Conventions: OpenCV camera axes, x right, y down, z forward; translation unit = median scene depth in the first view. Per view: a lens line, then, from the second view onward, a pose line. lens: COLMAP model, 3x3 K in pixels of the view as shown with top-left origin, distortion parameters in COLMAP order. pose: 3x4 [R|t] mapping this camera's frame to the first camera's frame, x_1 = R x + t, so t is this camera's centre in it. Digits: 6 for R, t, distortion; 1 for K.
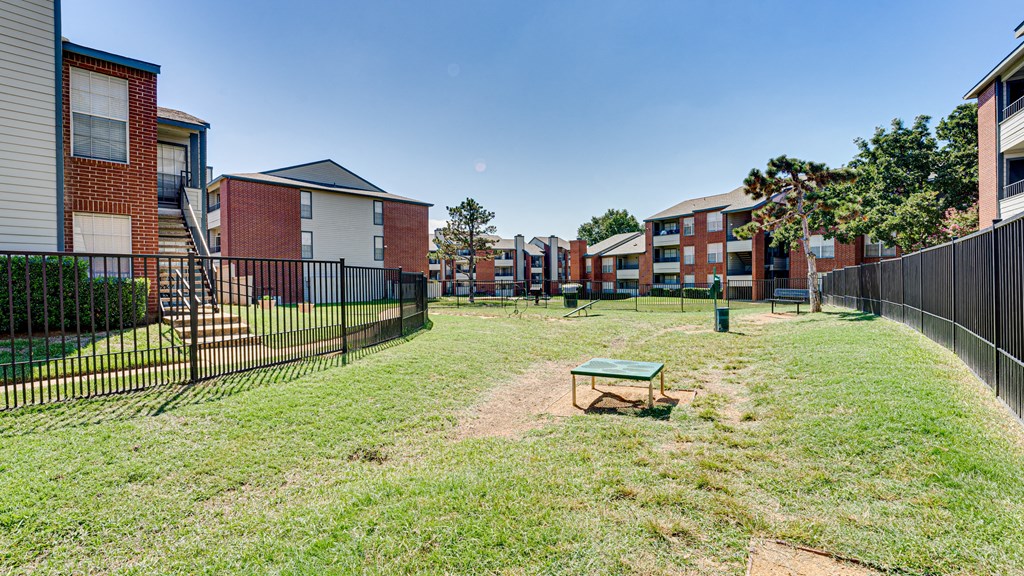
lens RADIAL K [[422.8, 0, 514.3], [0, 422.8, 283.6], [0, 0, 1]] dist [-0.022334, 0.000852]
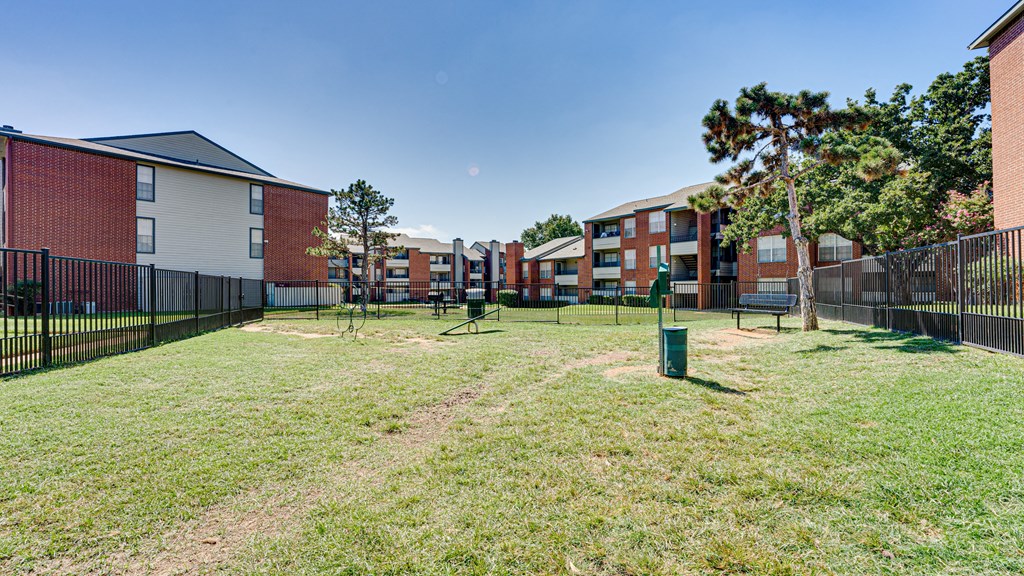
lens RADIAL K [[422.8, 0, 514.3], [0, 422.8, 283.6], [0, 0, 1]] dist [-0.022334, 0.000852]
pose [[0.992918, 0.008286, 0.118509, 0.069293], [-0.006172, 0.999815, -0.018195, 0.004018], [-0.118638, 0.017334, 0.992786, 0.147527]]
